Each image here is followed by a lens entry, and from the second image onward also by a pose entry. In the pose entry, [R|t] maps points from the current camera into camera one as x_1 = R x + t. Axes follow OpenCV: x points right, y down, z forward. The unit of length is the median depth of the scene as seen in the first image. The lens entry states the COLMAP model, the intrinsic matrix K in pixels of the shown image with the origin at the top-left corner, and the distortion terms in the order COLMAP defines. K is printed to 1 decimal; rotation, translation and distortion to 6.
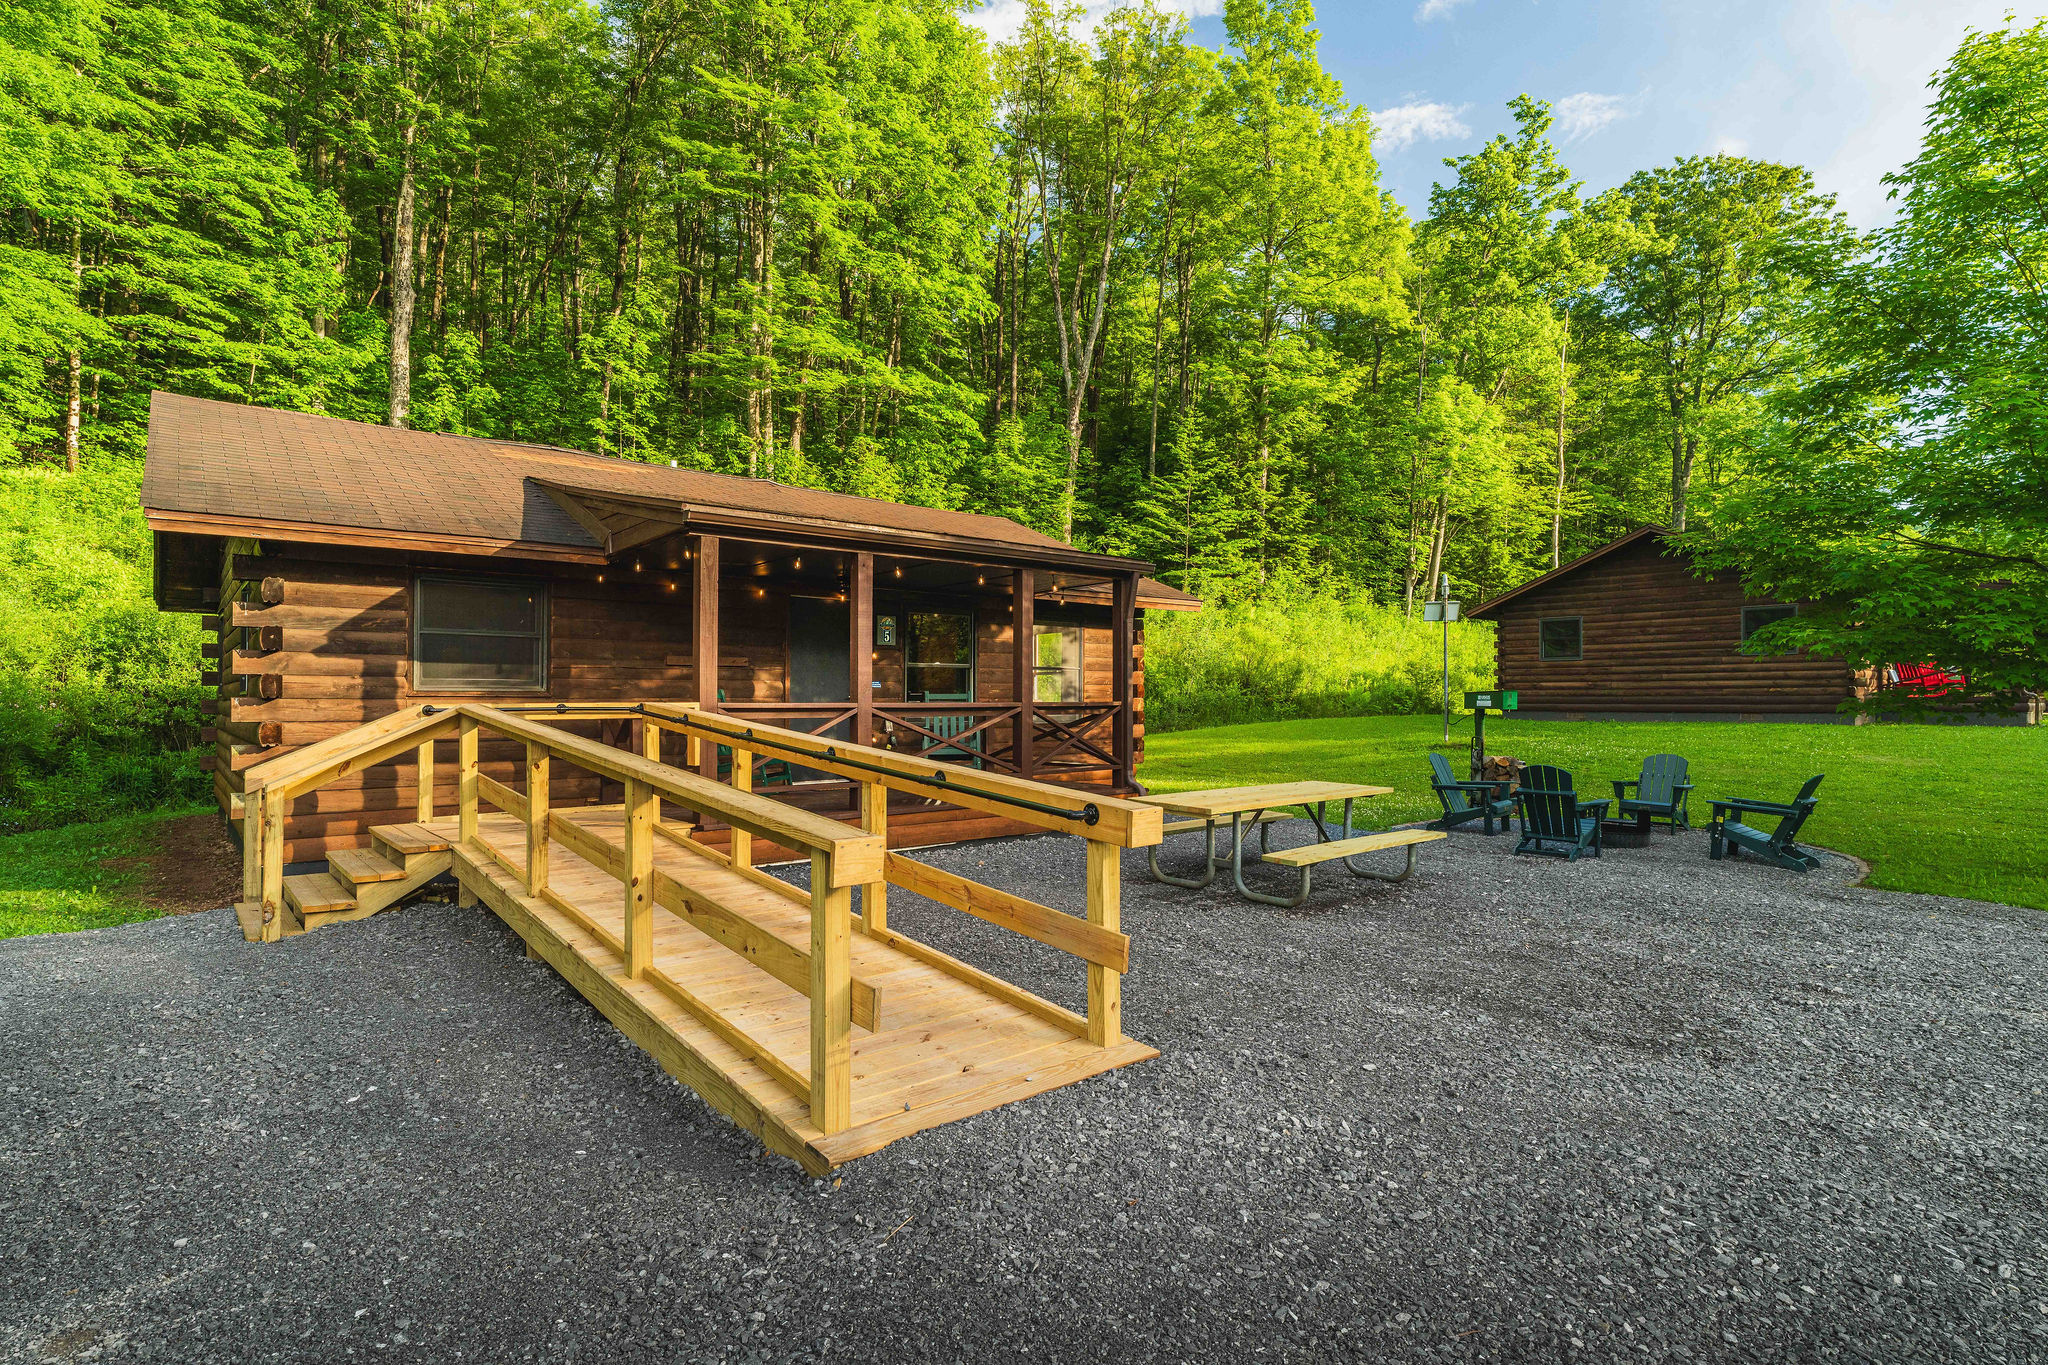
lens RADIAL K [[1000.0, 0, 1024.0], [0, 1000.0, 682.5], [0, 0, 1]] dist [-0.001726, 0.001489]
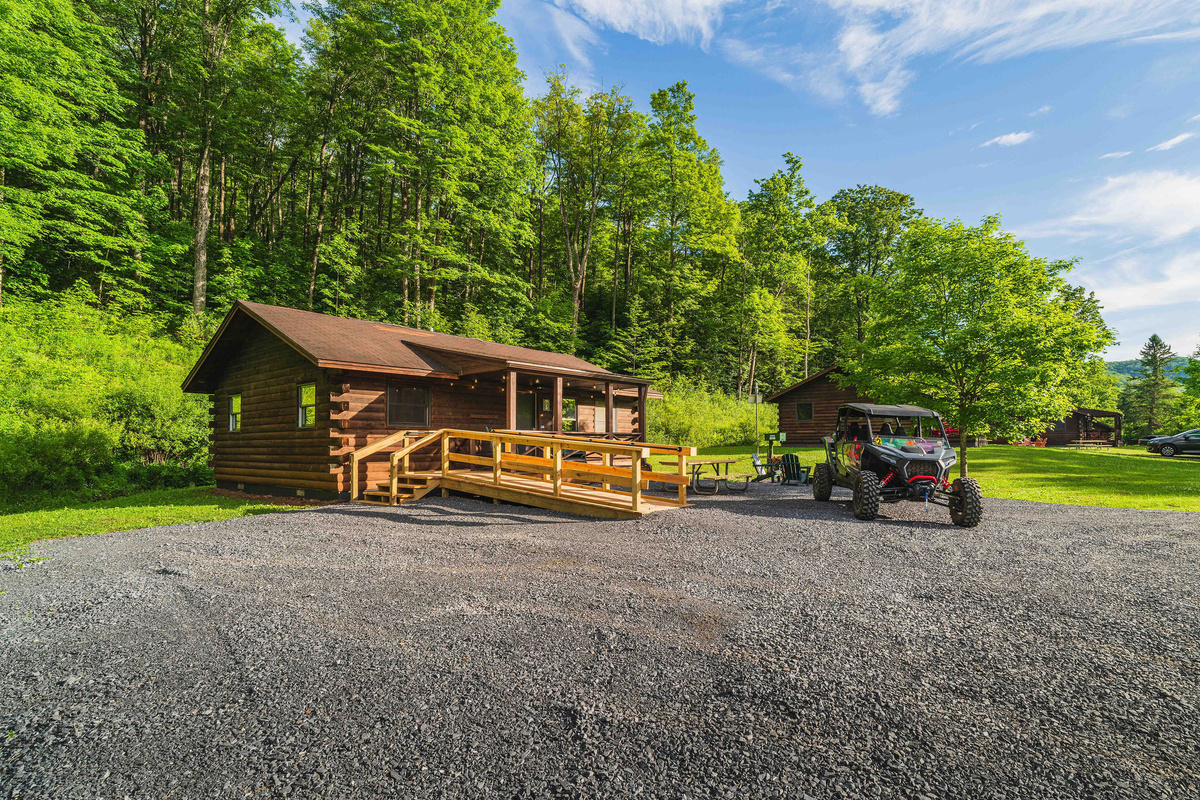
lens RADIAL K [[566.7, 0, 642.4], [0, 566.7, 420.2], [0, 0, 1]] dist [0.001755, 0.000975]
pose [[0.979910, 0.004188, 0.199396, -0.049951], [0.001202, 0.999637, -0.026900, 0.006384], [-0.199437, 0.026599, 0.979550, -0.116603]]
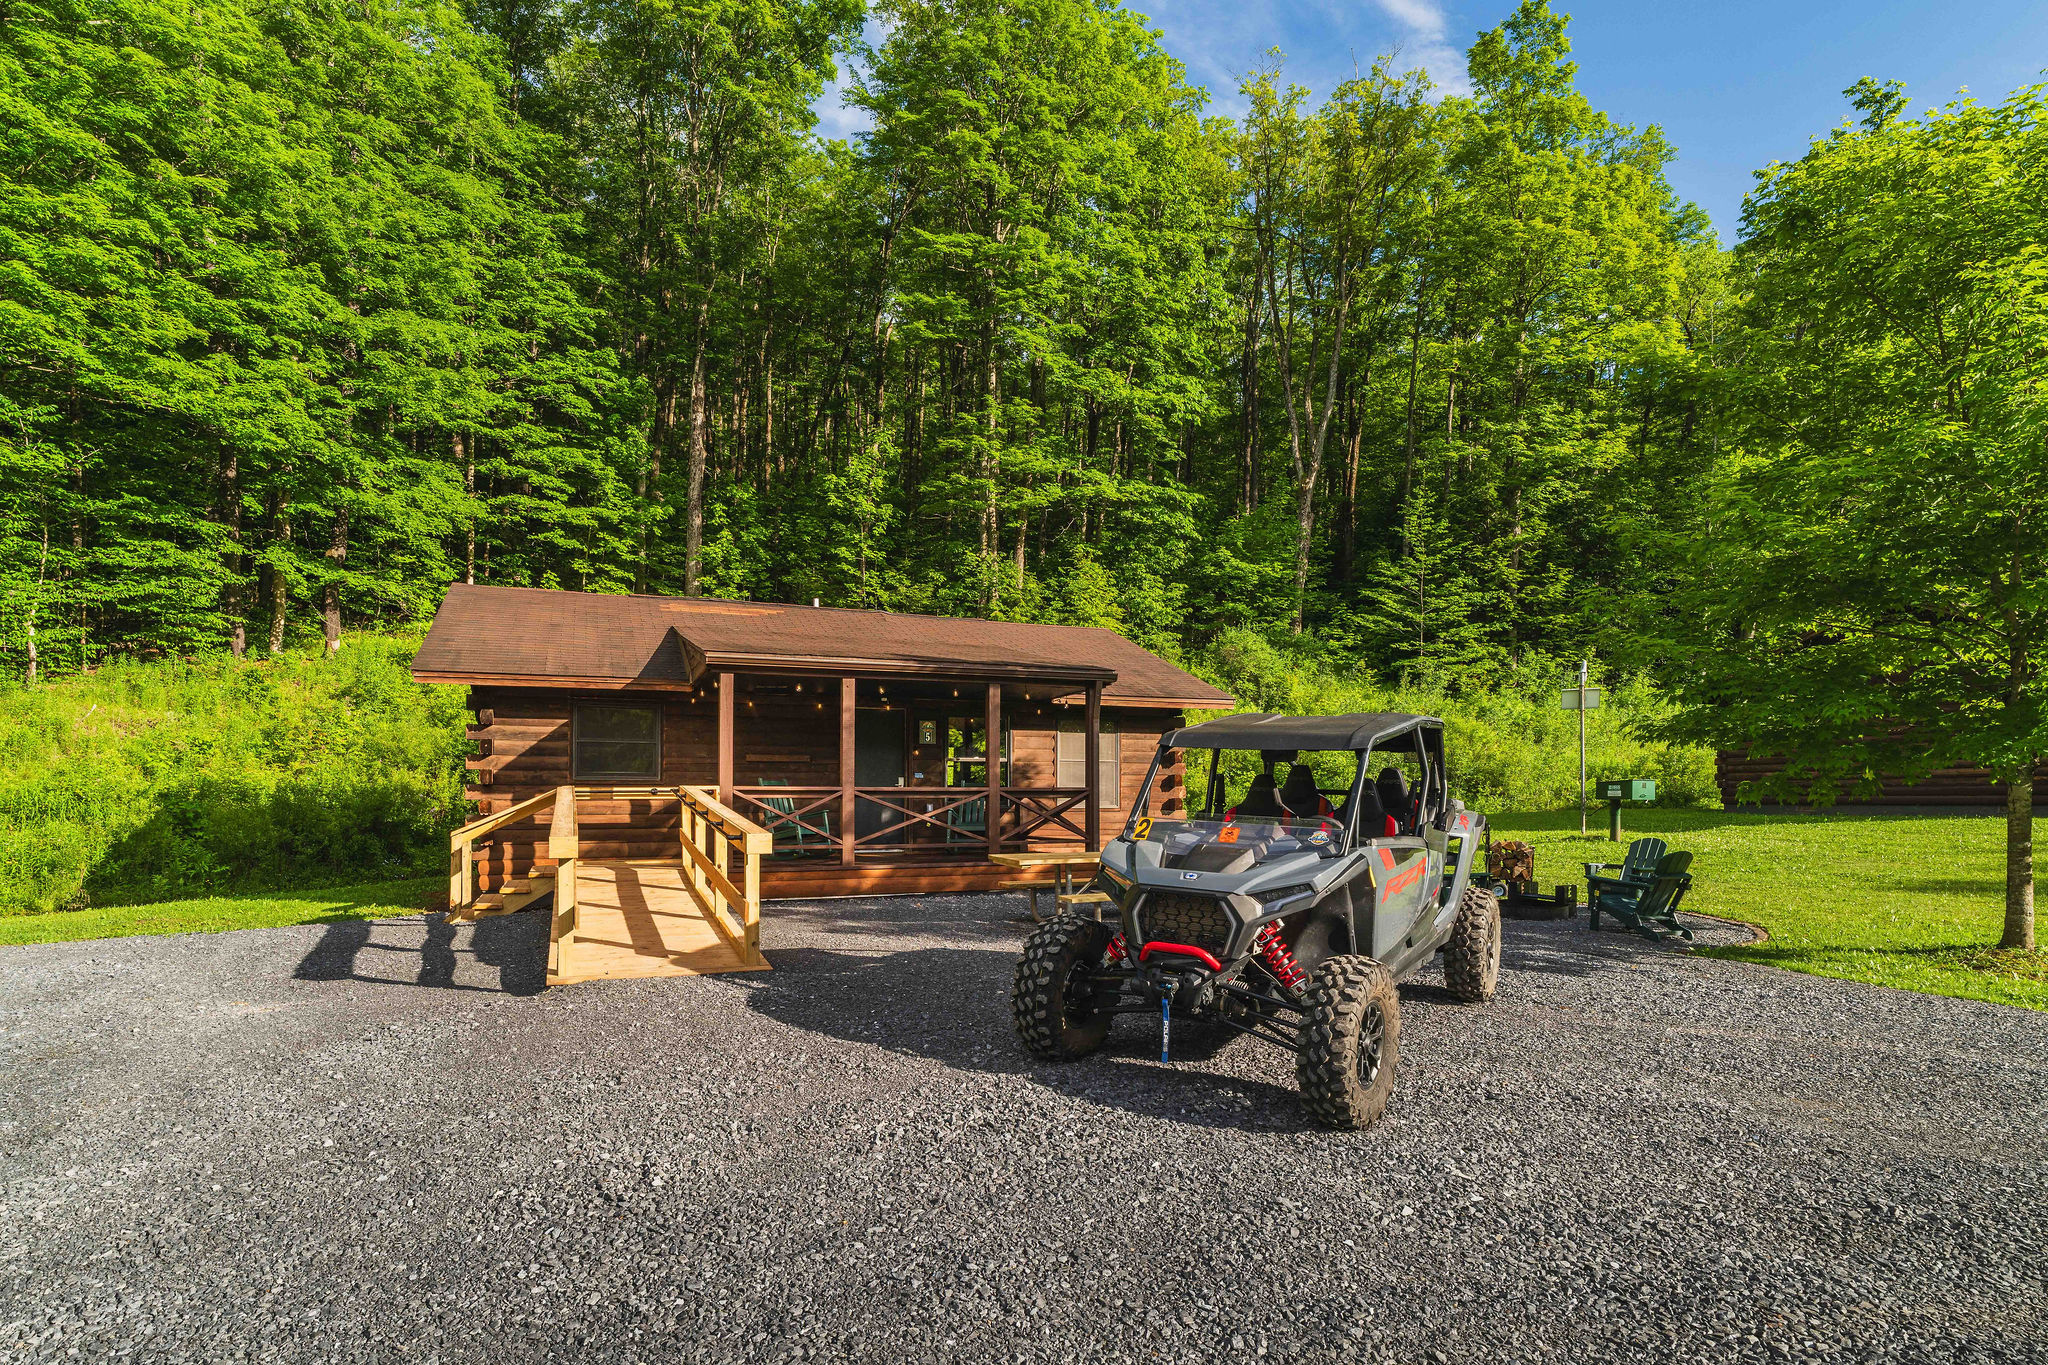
lens RADIAL K [[1039.1, 0, 1024.4], [0, 1039.1, 773.7], [0, 0, 1]] dist [0.000619, 0.000651]
pose [[0.956666, -0.007268, -0.291098, 0.096342], [0.005361, 0.999959, -0.007350, 0.002774], [0.291139, 0.005471, 0.956665, -0.059803]]
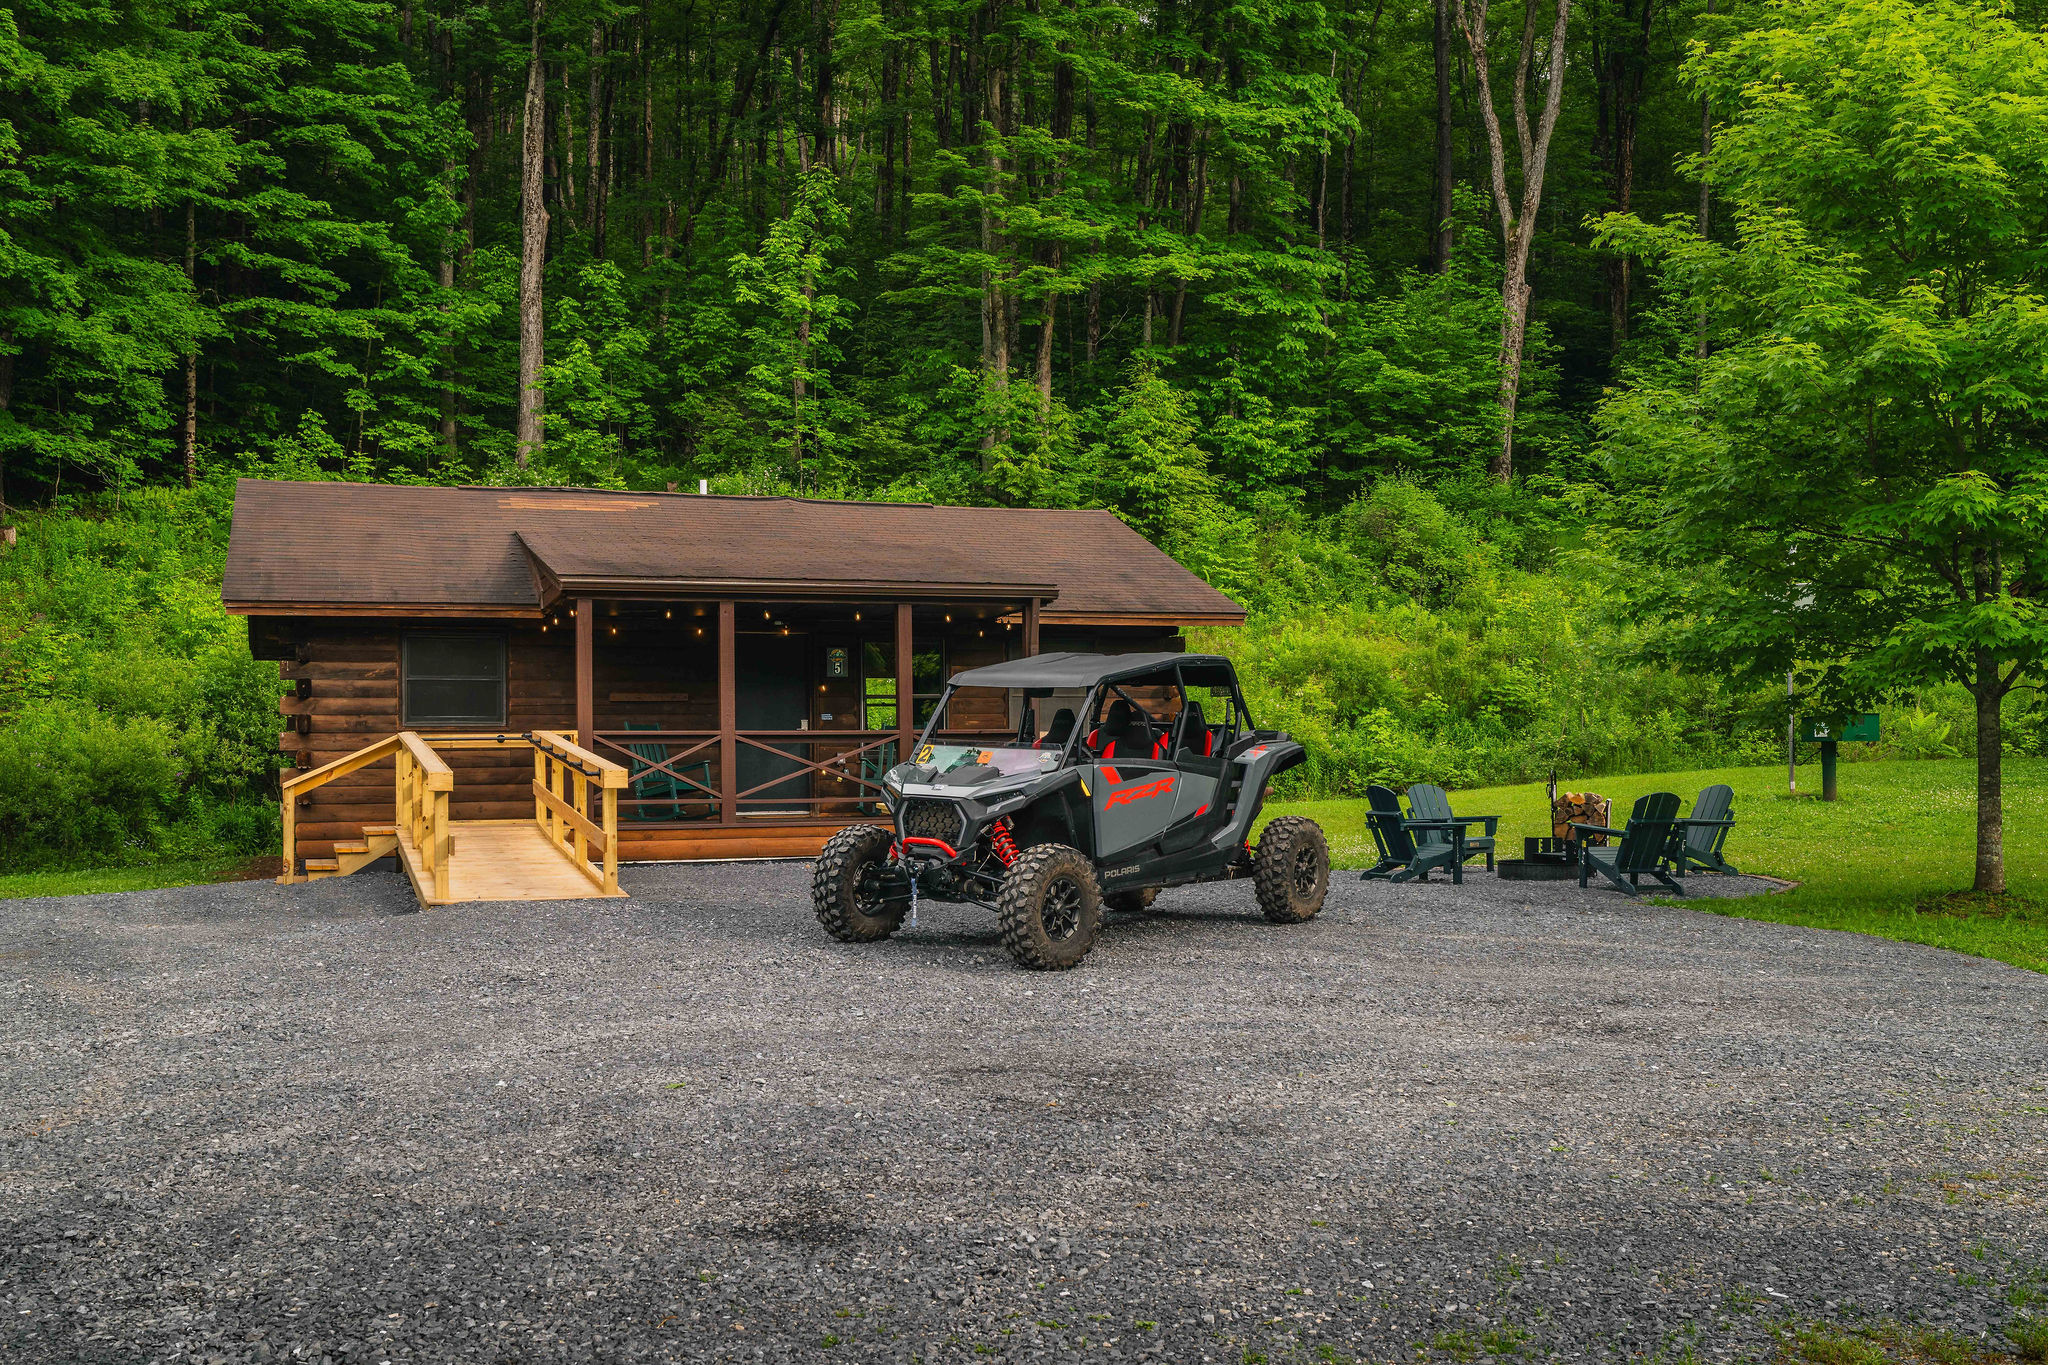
lens RADIAL K [[1867.9, 0, 1030.8], [0, 1867.9, 719.0], [0, 0, 1]] dist [0.000403, -0.009188]
pose [[0.942307, -0.017798, -0.334276, 0.174349], [0.016244, 0.999840, -0.007445, 0.005617], [0.334355, 0.001586, 0.942446, -0.179817]]
